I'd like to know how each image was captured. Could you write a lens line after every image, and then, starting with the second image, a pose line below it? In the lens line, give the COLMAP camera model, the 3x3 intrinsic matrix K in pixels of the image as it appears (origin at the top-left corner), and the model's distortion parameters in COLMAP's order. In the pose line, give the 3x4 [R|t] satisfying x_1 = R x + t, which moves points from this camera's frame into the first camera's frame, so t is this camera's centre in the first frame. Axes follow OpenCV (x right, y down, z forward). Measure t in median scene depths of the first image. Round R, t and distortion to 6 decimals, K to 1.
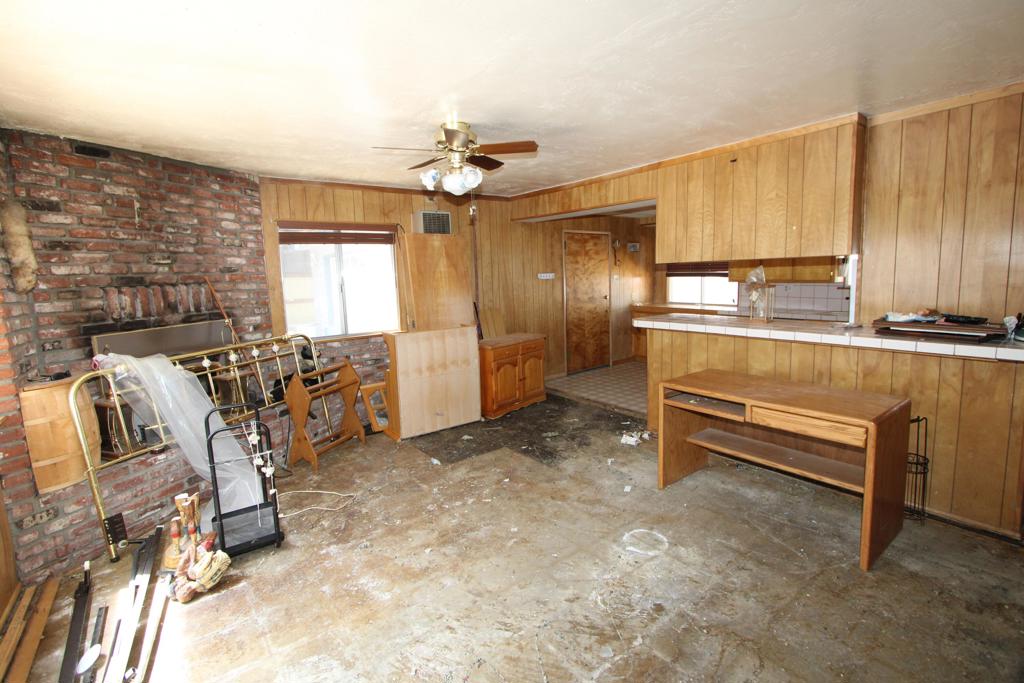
lens RADIAL K [[463.8, 0, 508.3], [0, 463.8, 327.8], [0, 0, 1]] dist [-0.023977, 0.005106]
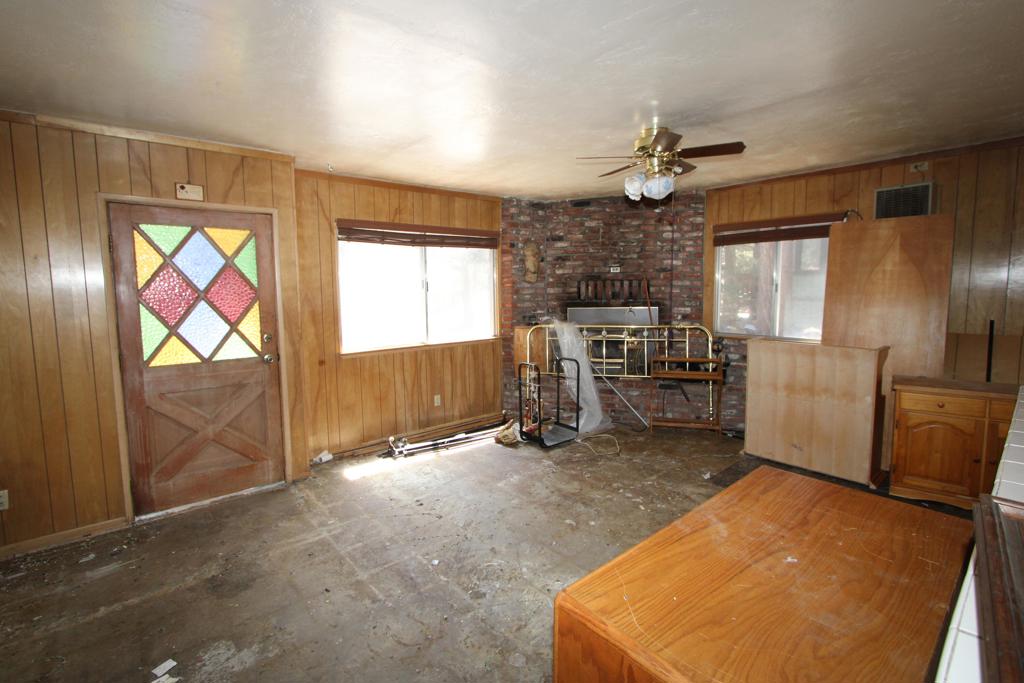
lens RADIAL K [[463.8, 0, 508.3], [0, 463.8, 327.8], [0, 0, 1]] dist [-0.023977, 0.005106]
pose [[0.057902, 0.125309, -0.990427, 0.760526], [-0.102661, 0.987579, 0.118947, -0.082326], [0.993030, 0.094791, 0.070047, 0.536472]]
